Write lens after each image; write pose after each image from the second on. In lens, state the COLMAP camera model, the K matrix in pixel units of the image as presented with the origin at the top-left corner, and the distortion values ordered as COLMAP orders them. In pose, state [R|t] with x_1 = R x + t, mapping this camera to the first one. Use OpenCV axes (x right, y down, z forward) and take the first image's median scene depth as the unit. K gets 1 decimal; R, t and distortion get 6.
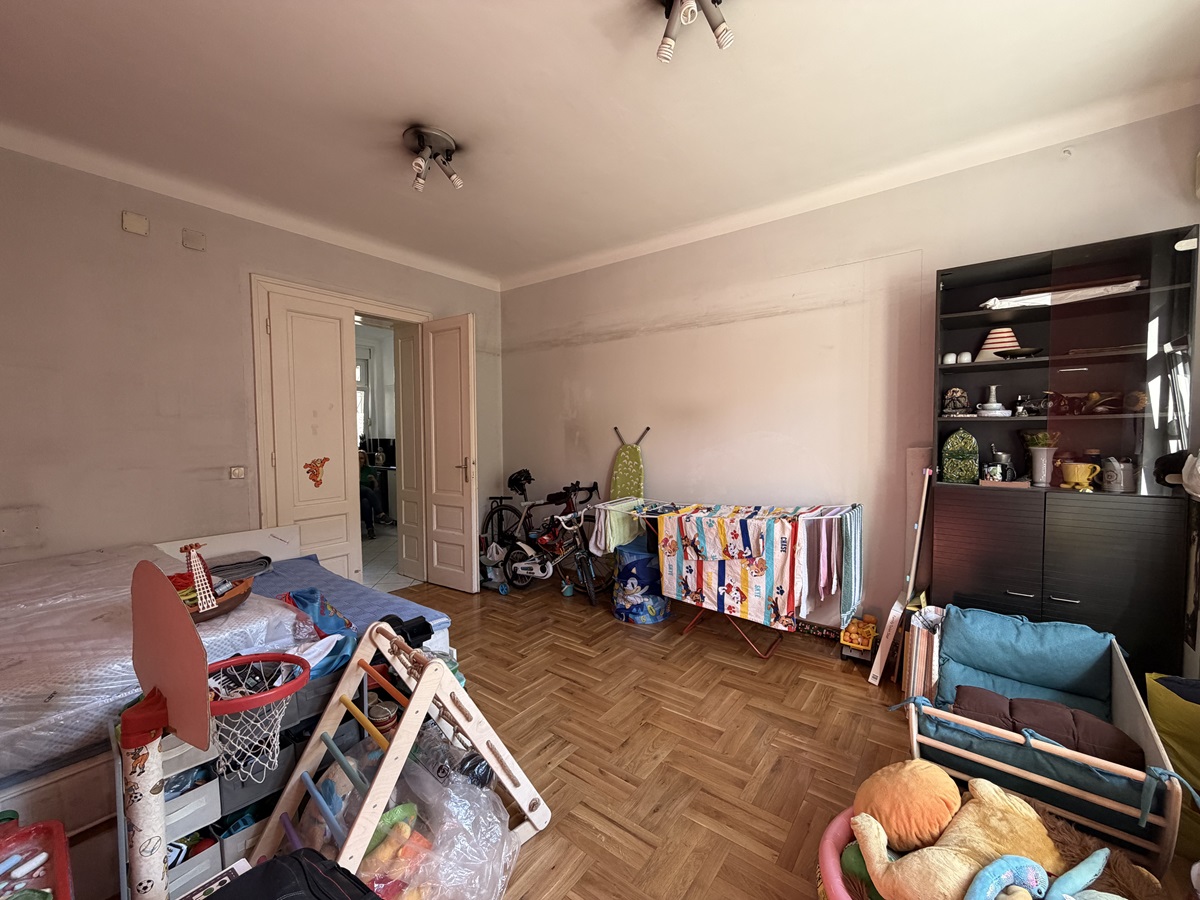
lens RADIAL K [[480.2, 0, 597.3], [0, 480.2, 449.0], [0, 0, 1]] dist [0.000156, -0.000256]
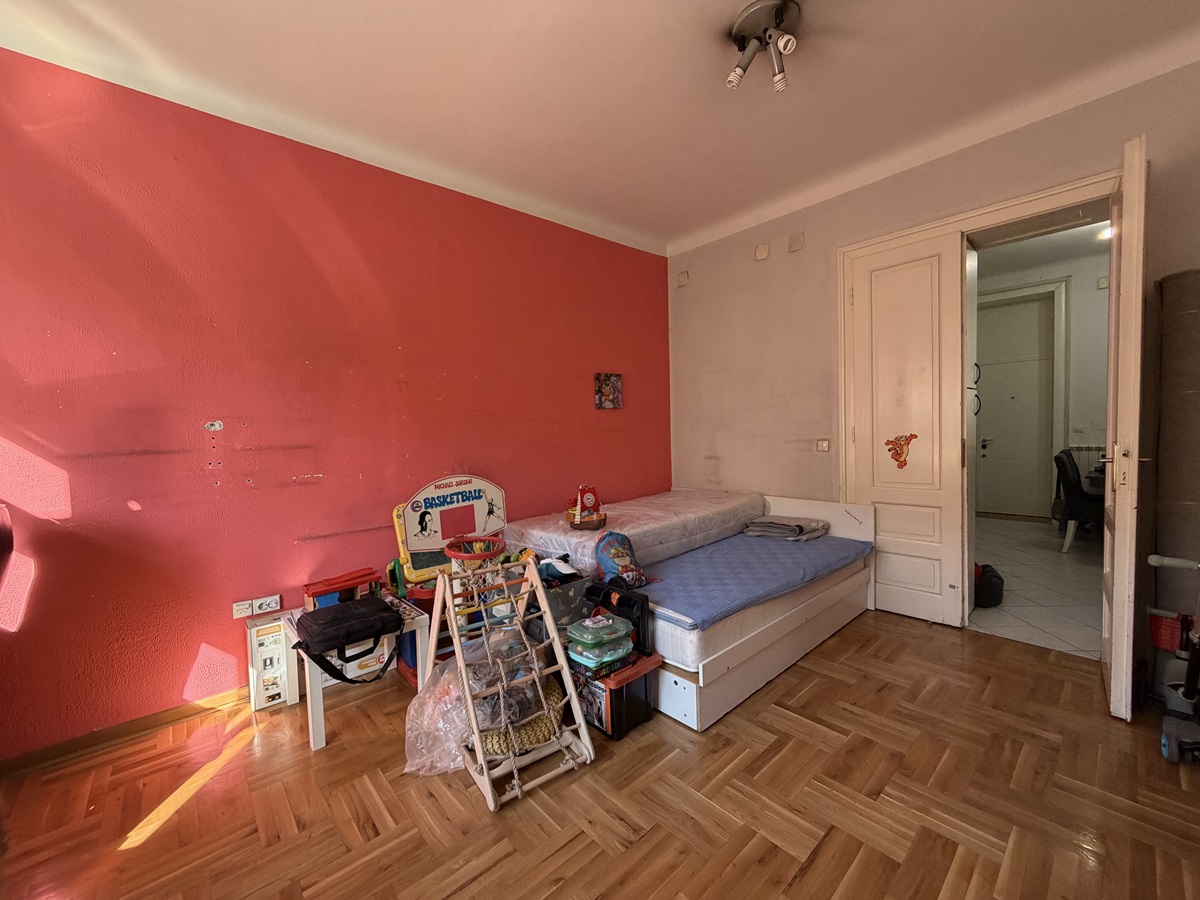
lens RADIAL K [[480.2, 0, 597.9], [0, 480.2, 449.9], [0, 0, 1]] dist [0.000156, -0.000256]
pose [[-0.185415, 0.063008, -0.980638, 0.401599], [0.001831, 0.997963, 0.063775, -0.010487], [0.982659, 0.010029, -0.185153, 0.719120]]
